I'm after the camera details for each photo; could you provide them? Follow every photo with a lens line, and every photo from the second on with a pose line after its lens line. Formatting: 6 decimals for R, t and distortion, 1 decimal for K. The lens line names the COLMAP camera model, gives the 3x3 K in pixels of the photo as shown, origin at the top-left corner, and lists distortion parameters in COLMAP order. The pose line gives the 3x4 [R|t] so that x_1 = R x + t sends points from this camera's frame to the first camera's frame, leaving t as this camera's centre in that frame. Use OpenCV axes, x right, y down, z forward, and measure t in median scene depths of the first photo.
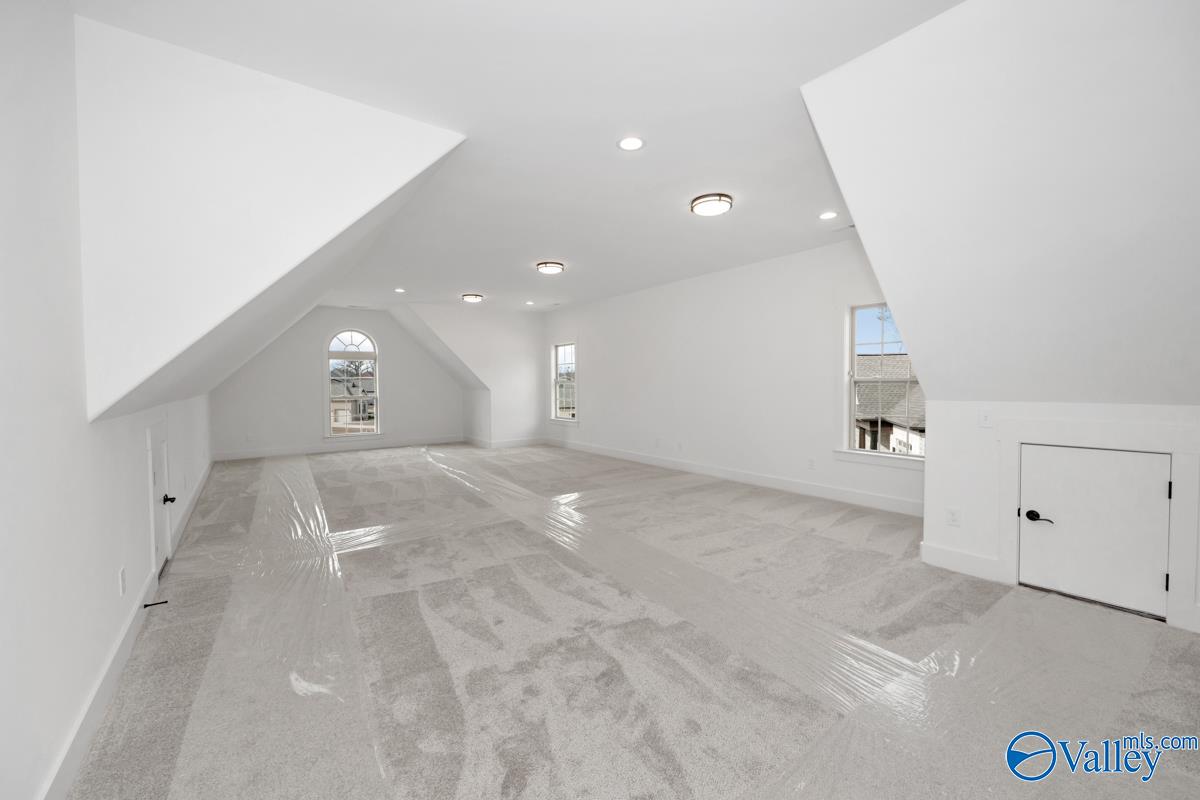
lens RADIAL K [[491.5, 0, 600.0], [0, 491.5, 400.0], [0, 0, 1]] dist [0.001041, 0.000004]
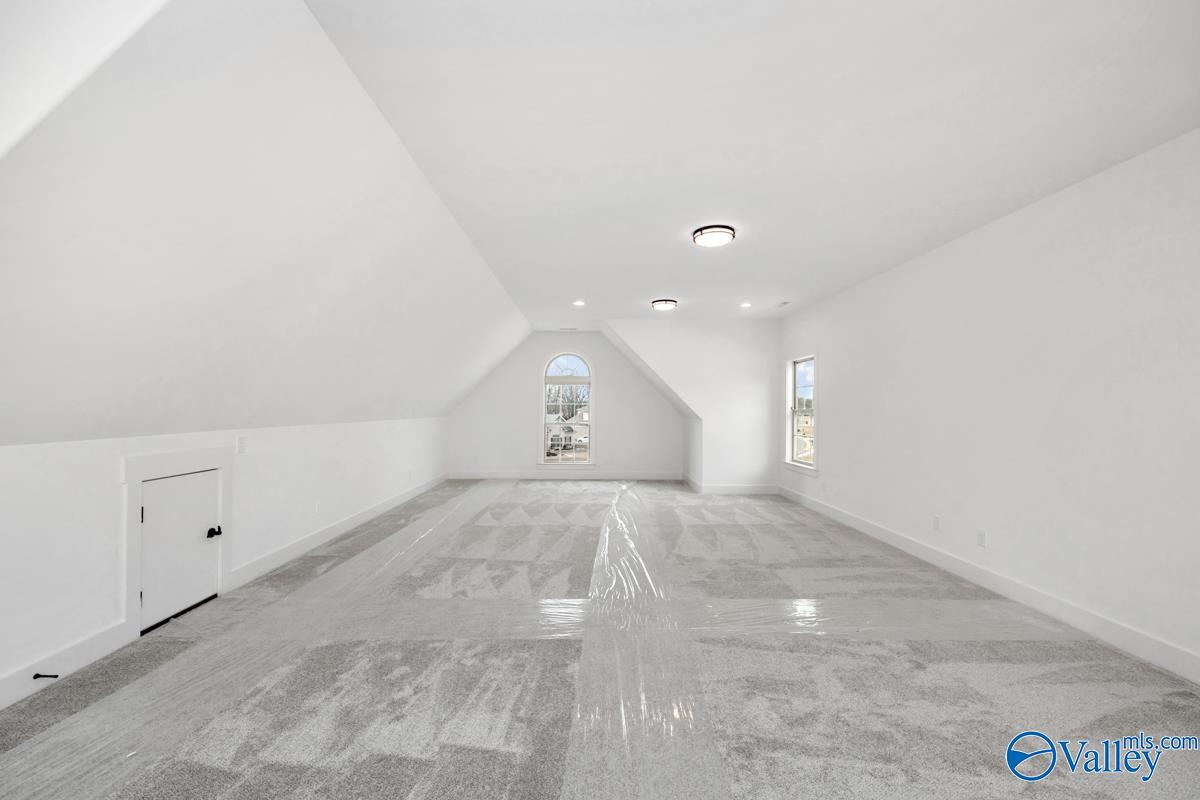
lens RADIAL K [[491.5, 0, 600.0], [0, 491.5, 400.0], [0, 0, 1]] dist [0.001041, 0.000004]
pose [[0.817780, 0.005473, -0.575505, 0.110023], [-0.035462, 0.998534, -0.040895, -0.015796], [0.574438, 0.053852, 0.816775, 0.279207]]
